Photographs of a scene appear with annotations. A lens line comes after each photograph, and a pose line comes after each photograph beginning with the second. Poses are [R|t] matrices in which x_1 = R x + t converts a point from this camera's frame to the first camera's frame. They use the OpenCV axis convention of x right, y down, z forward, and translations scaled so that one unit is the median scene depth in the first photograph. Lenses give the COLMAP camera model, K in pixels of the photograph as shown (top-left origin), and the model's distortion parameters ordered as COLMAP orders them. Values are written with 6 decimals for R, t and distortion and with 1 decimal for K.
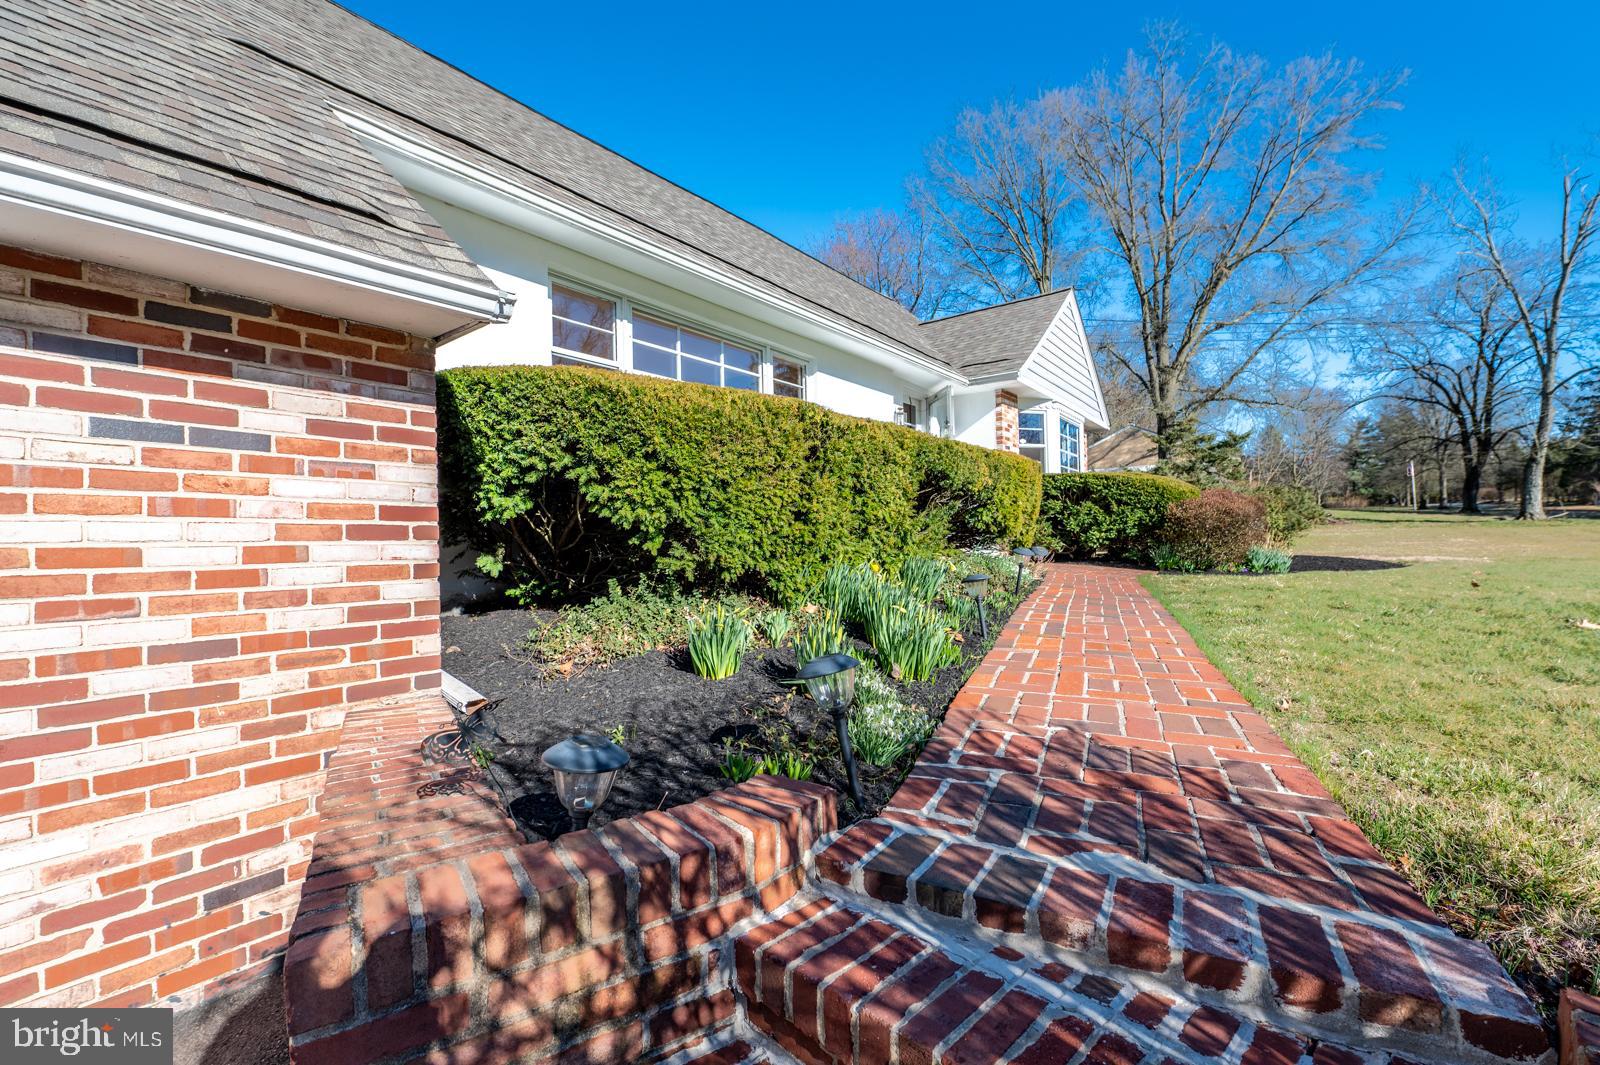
lens RADIAL K [[664.6, 0, 799.2], [0, 664.6, 533.7], [0, 0, 1]] dist [0.000010, 0.000000]
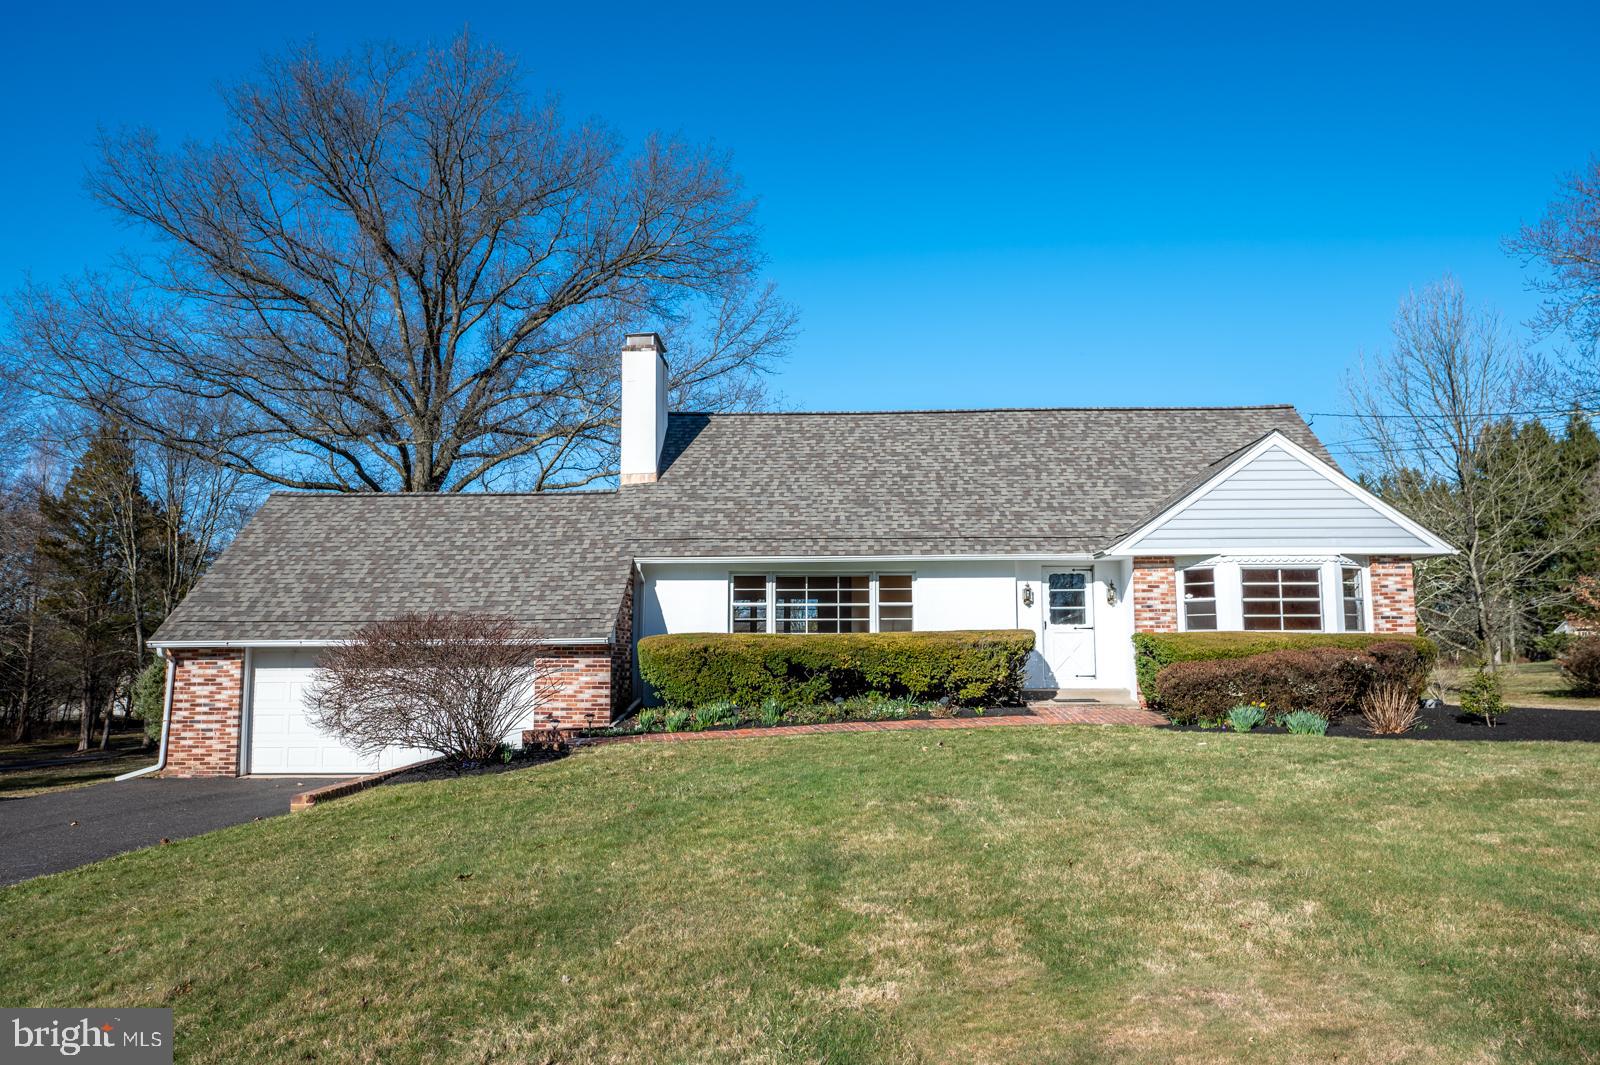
lens RADIAL K [[1079.0, 0, 798.2], [0, 1079.0, 534.2], [0, 0, 1]] dist [0.007020, 0.001101]
pose [[0.624707, -0.088090, -0.775874, 6.482035], [0.000784, 0.993687, -0.112188, -0.229861], [0.780859, 0.069476, 0.620832, -2.784370]]
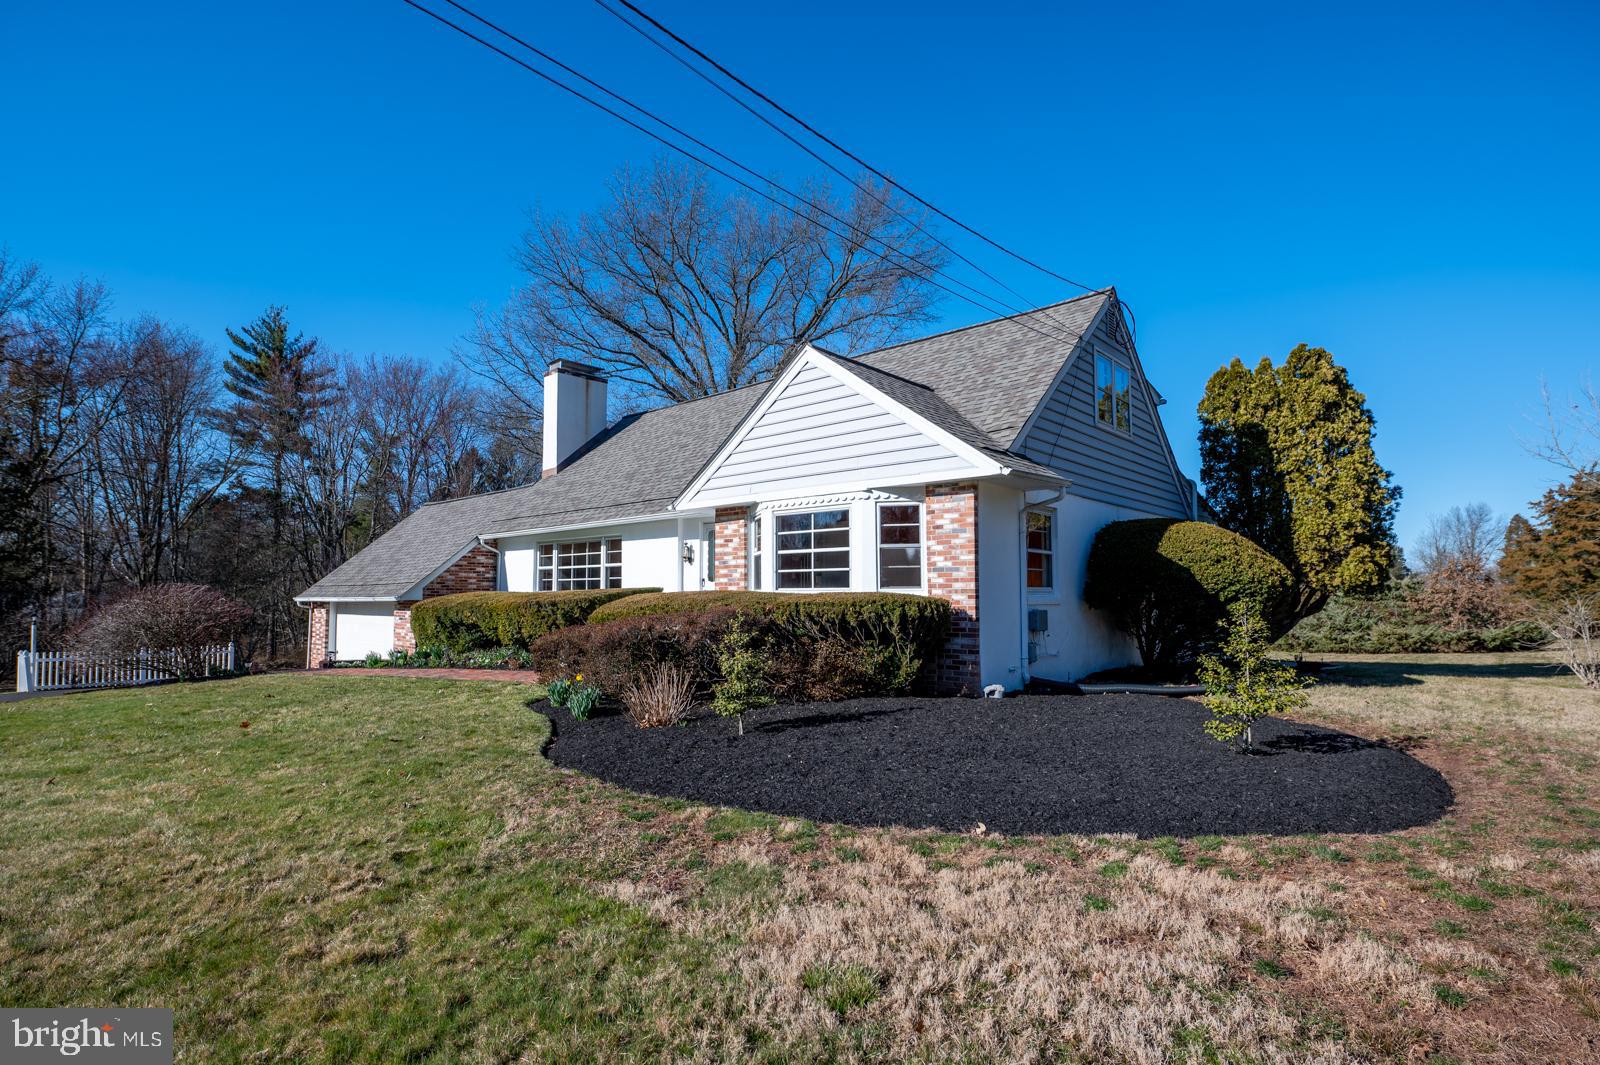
lens RADIAL K [[814.0, 0, 796.1], [0, 814.0, 533.0], [0, 0, 1]] dist [0.001032, -0.000055]
pose [[-0.057488, -0.077249, -0.995353, 7.438684], [-0.002805, 0.997010, -0.077216, -0.377546], [0.998342, -0.001647, -0.057533, 5.719837]]
